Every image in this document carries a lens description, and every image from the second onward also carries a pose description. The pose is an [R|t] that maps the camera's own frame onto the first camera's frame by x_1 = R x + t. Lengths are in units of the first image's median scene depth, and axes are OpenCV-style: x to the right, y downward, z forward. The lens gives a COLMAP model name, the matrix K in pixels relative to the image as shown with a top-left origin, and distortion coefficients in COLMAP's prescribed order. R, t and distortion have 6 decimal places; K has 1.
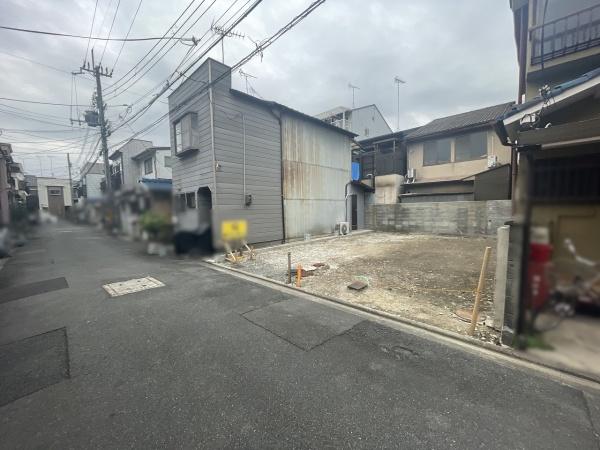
lens RADIAL K [[241.6, 0, 300.0], [0, 241.6, 225.0], [0, 0, 1]] dist [-0.002771, -0.000104]
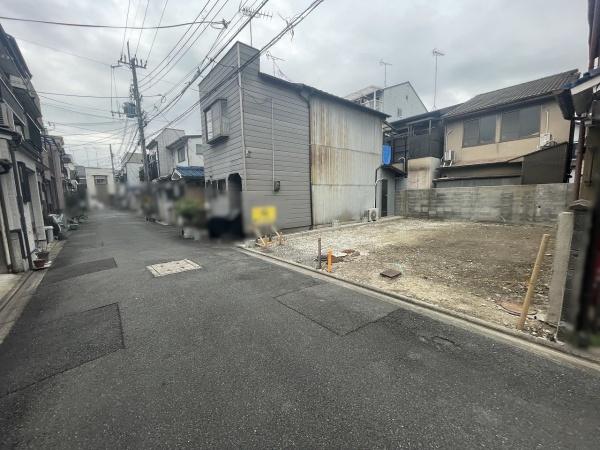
lens RADIAL K [[241.6, 0, 300.0], [0, 241.6, 225.0], [0, 0, 1]] dist [-0.002771, -0.000104]
pose [[0.994374, 0.007429, -0.105664, -0.010715], [-0.001591, 0.998473, 0.055224, 0.002504], [0.105913, -0.054745, 0.992867, 0.004572]]
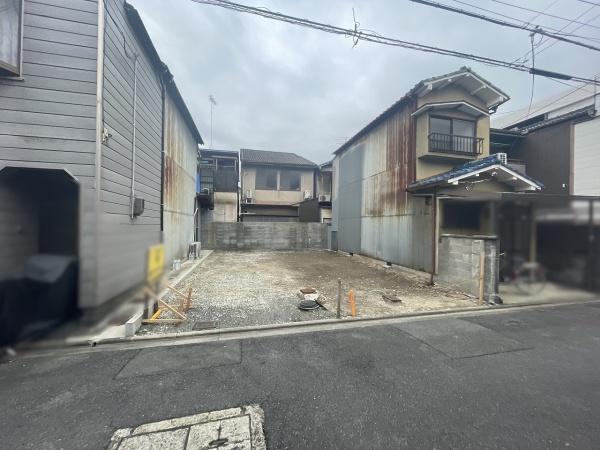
lens RADIAL K [[241.6, 0, 300.0], [0, 241.6, 225.0], [0, 0, 1]] dist [-0.002771, -0.000104]
pose [[0.543061, 0.026641, 0.839271, -0.435991], [0.035644, 0.997864, -0.054739, -0.017160], [-0.838936, 0.059642, 0.540952, 0.346940]]
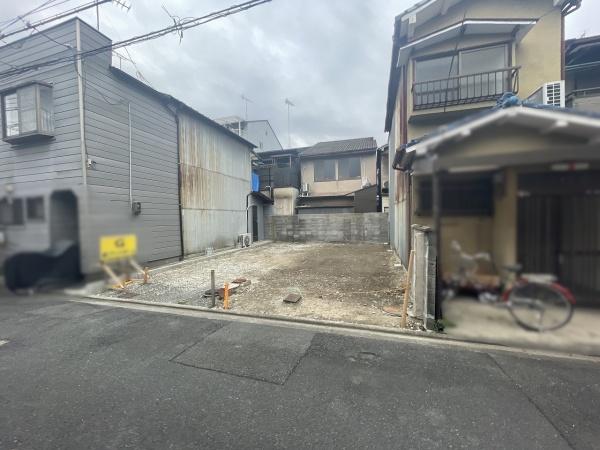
lens RADIAL K [[241.6, 0, 300.0], [0, 241.6, 225.0], [0, 0, 1]] dist [-0.002771, -0.000104]
pose [[0.894806, -0.011077, 0.446317, -0.078276], [0.031754, 0.998739, -0.038874, -0.001943], [-0.445324, 0.048957, 0.894030, 0.048328]]
